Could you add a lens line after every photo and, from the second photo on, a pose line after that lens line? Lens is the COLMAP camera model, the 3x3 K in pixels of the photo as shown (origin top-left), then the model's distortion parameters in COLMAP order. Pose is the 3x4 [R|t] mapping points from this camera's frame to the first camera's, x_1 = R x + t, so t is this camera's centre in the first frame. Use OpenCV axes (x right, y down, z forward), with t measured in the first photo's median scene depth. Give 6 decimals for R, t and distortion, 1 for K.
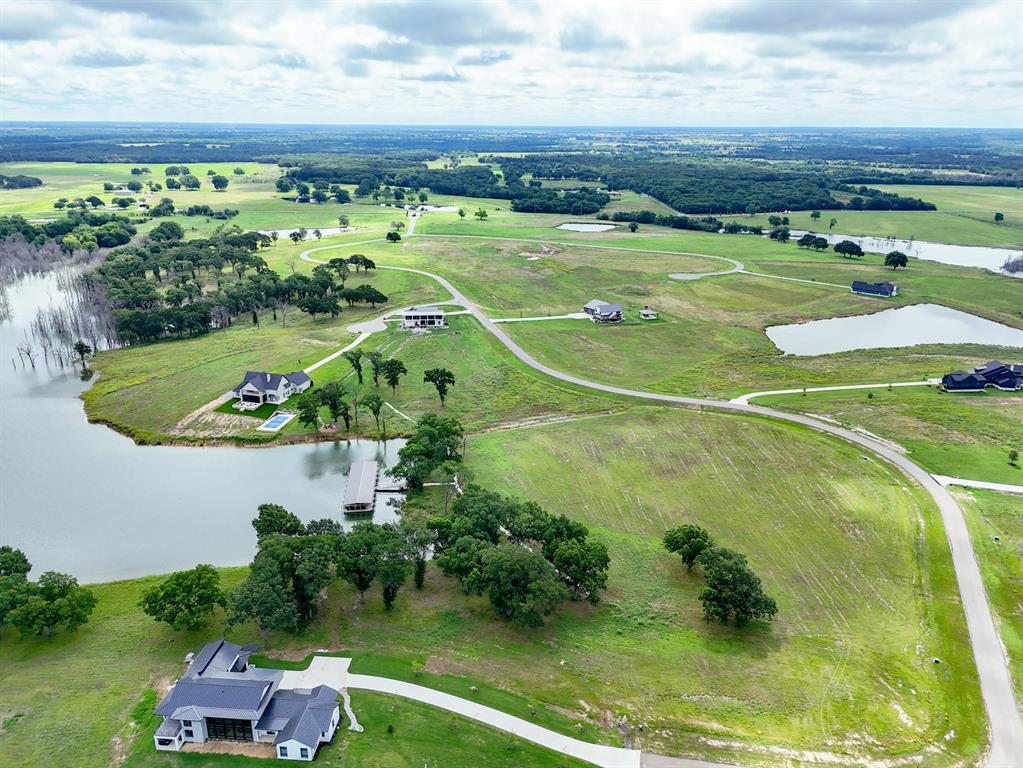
lens RADIAL K [[755.0, 0, 512.3], [0, 755.0, 378.4], [0, 0, 1]] dist [0.055804, -0.051484]
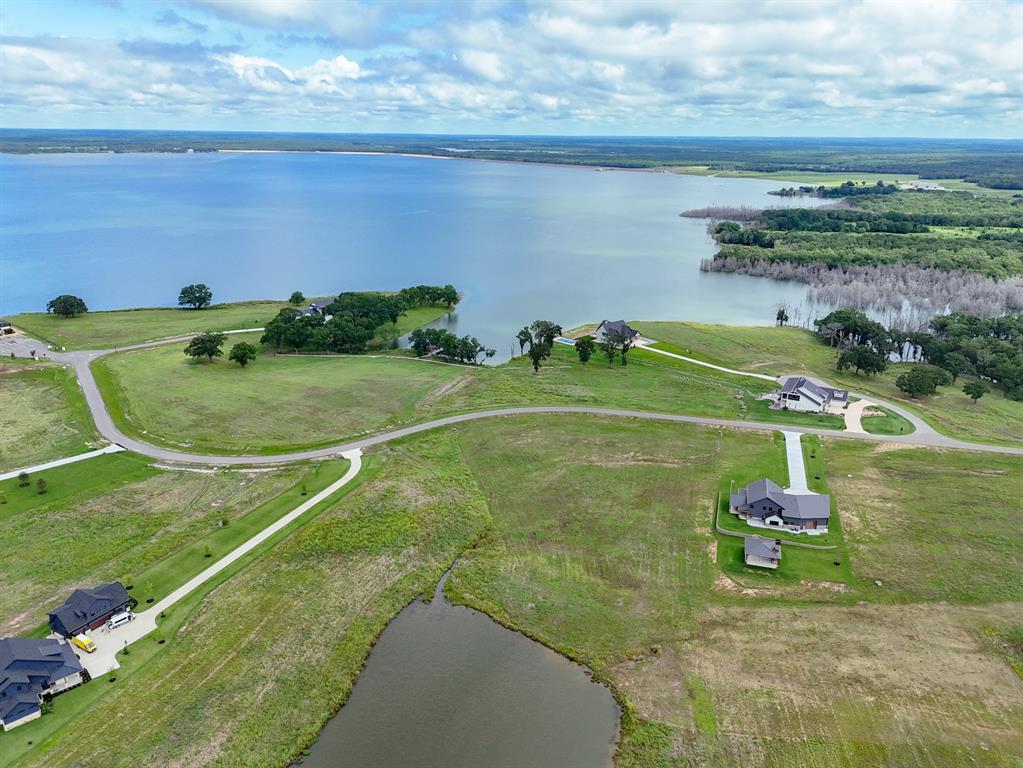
lens RADIAL K [[755.0, 0, 512.3], [0, 755.0, 378.4], [0, 0, 1]] dist [0.055804, -0.051484]
pose [[-0.559569, 0.244800, -0.791805, 0.417991], [-0.277319, 0.845006, 0.457229, -0.236403], [0.781010, 0.475434, -0.404952, 0.708421]]
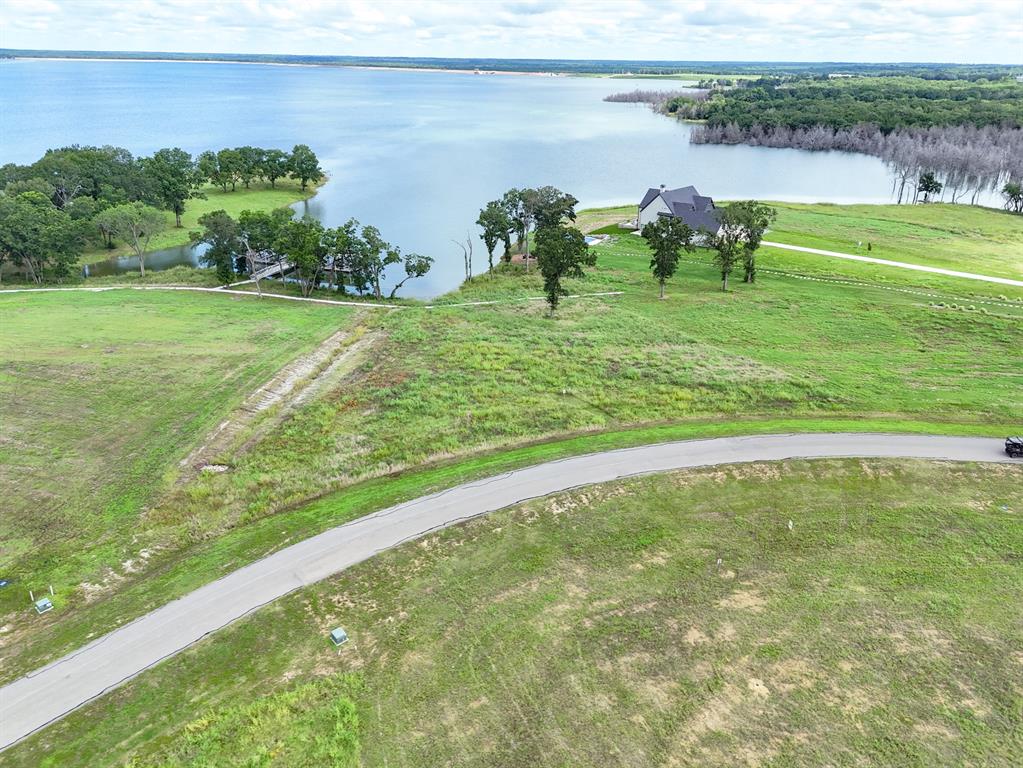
lens RADIAL K [[754.8, 0, 511.5], [0, 754.8, 384.0], [0, 0, 1]] dist [0.040556, -0.027901]
pose [[-0.413242, 0.349637, -0.840824, 0.141651], [-0.305161, 0.816791, 0.489622, -0.066482], [0.857967, 0.458919, -0.230837, 0.536858]]
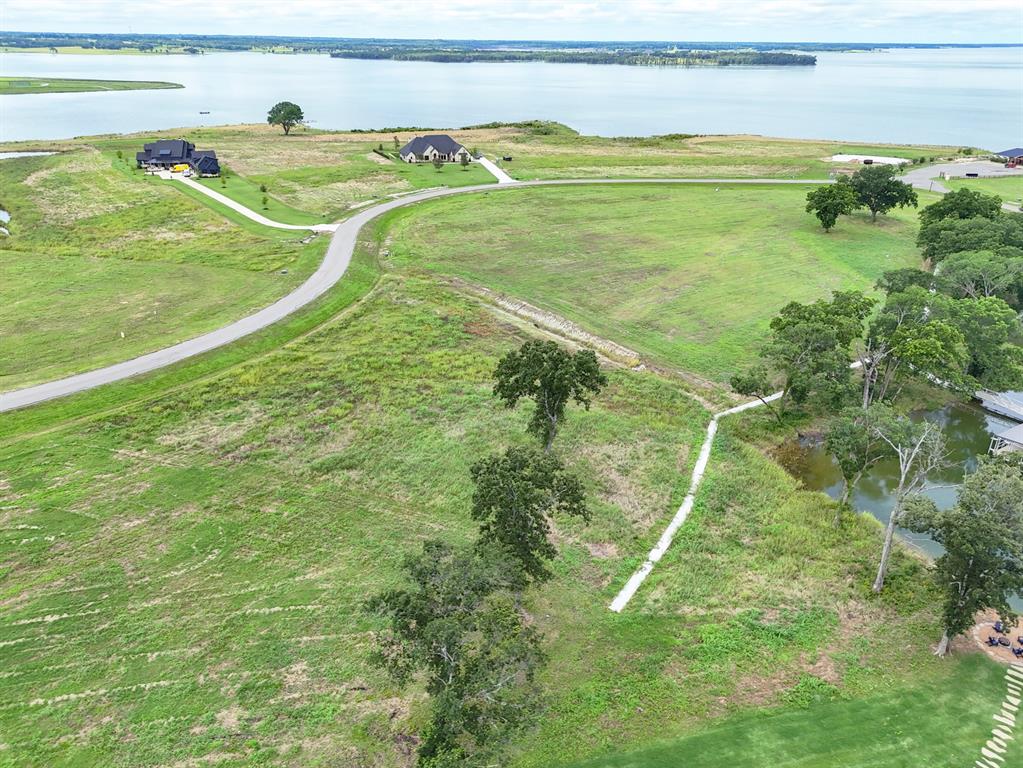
lens RADIAL K [[755.0, 0, 512.3], [0, 755.0, 378.4], [0, 0, 1]] dist [0.055804, -0.051484]
pose [[-0.418902, -0.378083, 0.825575, -0.153998], [0.279316, 0.811456, 0.513344, -0.069422], [-0.864004, 0.445637, -0.234316, 0.521556]]
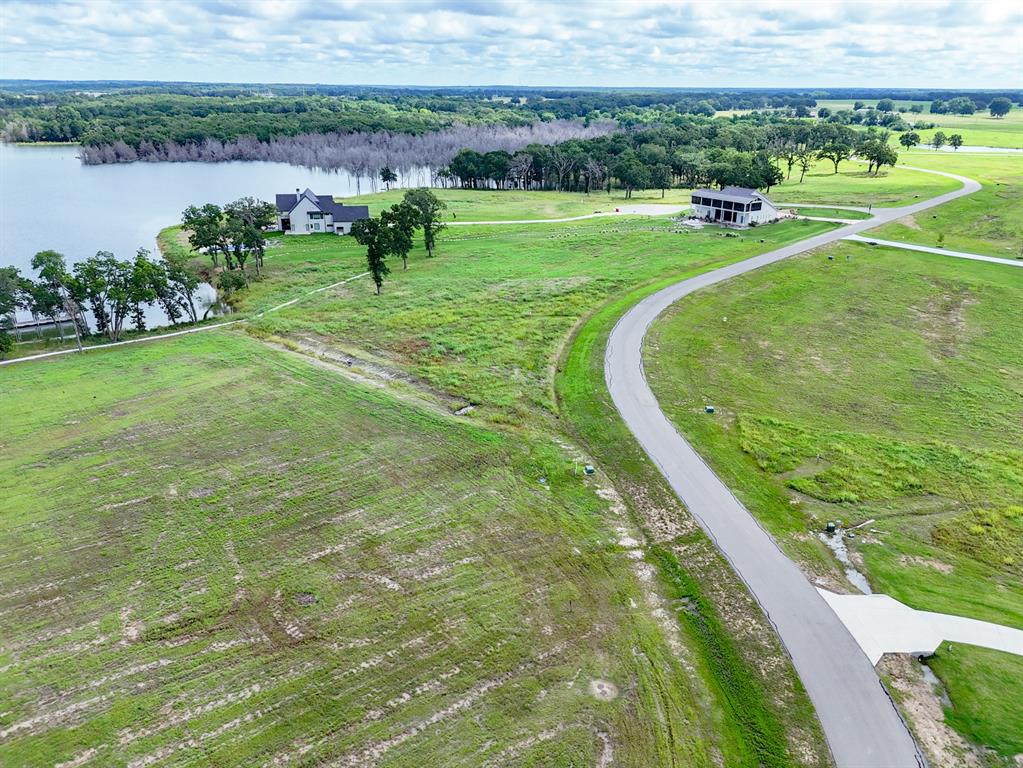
lens RADIAL K [[754.8, 0, 511.5], [0, 754.8, 384.0], [0, 0, 1]] dist [0.040556, -0.027901]
pose [[0.469953, 0.322619, -0.821621, 0.192268], [-0.287357, 0.936026, 0.203178, -0.018380], [0.834608, 0.140615, 0.532595, 0.396572]]
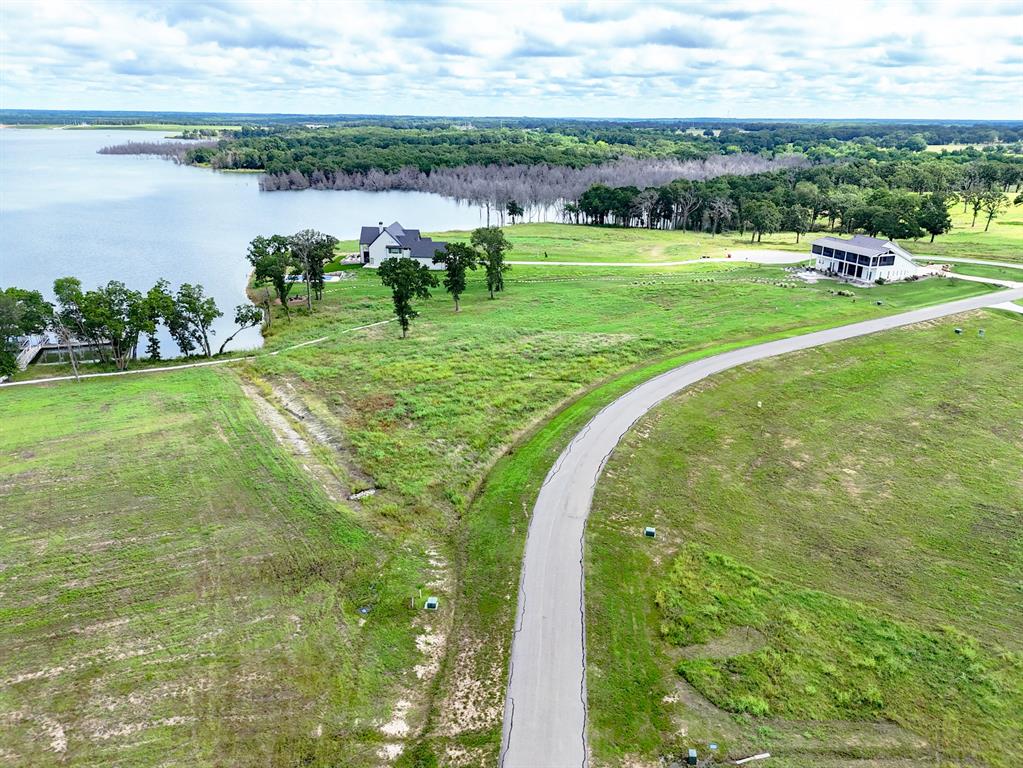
lens RADIAL K [[755.0, 0, 512.3], [0, 755.0, 378.4], [0, 0, 1]] dist [0.055804, -0.051484]
pose [[0.231221, 0.315472, -0.920334, 0.183632], [-0.318362, 0.918422, 0.234833, -0.037131], [0.919338, 0.238701, 0.312793, 0.449819]]
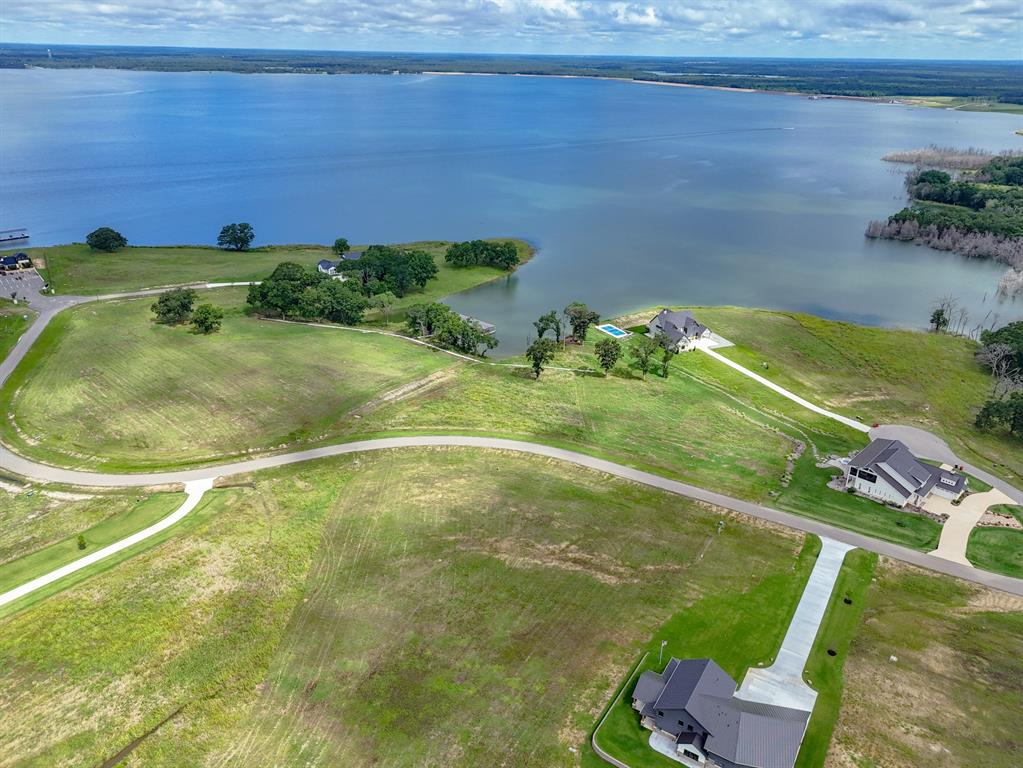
lens RADIAL K [[755.0, 0, 512.3], [0, 755.0, 378.4], [0, 0, 1]] dist [0.055804, -0.051484]
pose [[-0.760252, 0.240226, -0.603580, 0.227991], [-0.226647, 0.772651, 0.592994, -0.238288], [0.608809, 0.587624, -0.532963, 0.712494]]
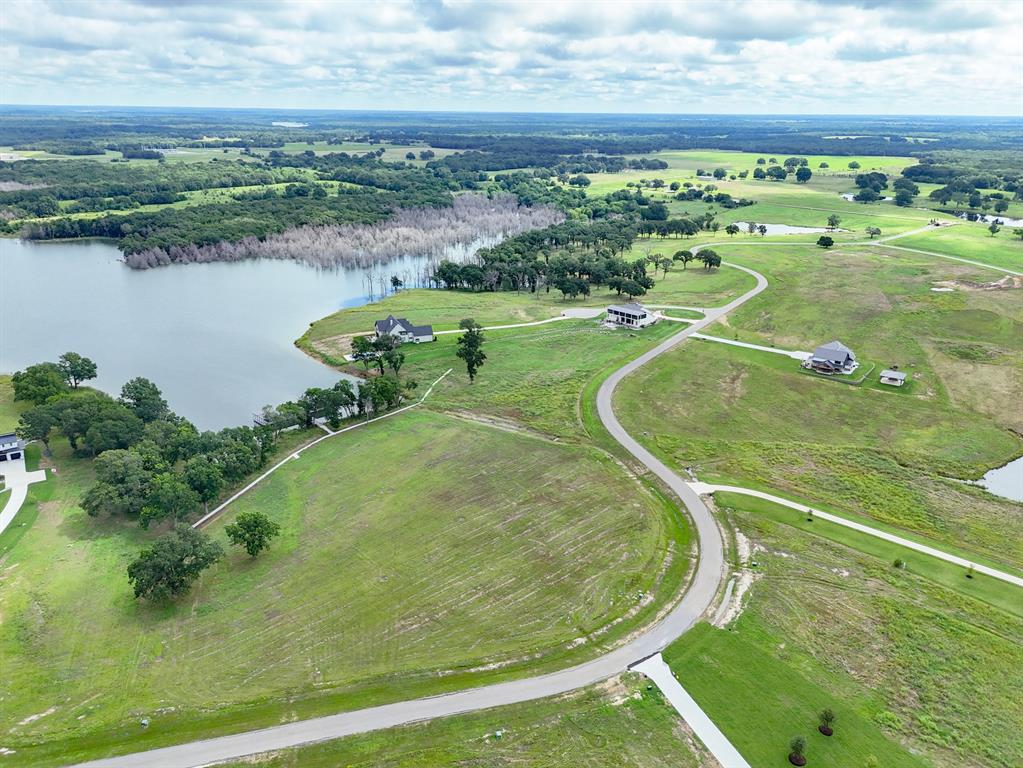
lens RADIAL K [[755.0, 0, 512.3], [0, 755.0, 378.4], [0, 0, 1]] dist [0.055804, -0.051484]
pose [[0.613009, 0.265152, -0.744254, 0.346407], [-0.259151, 0.957367, 0.127626, -0.057703], [0.746365, 0.114638, 0.655590, 0.178405]]
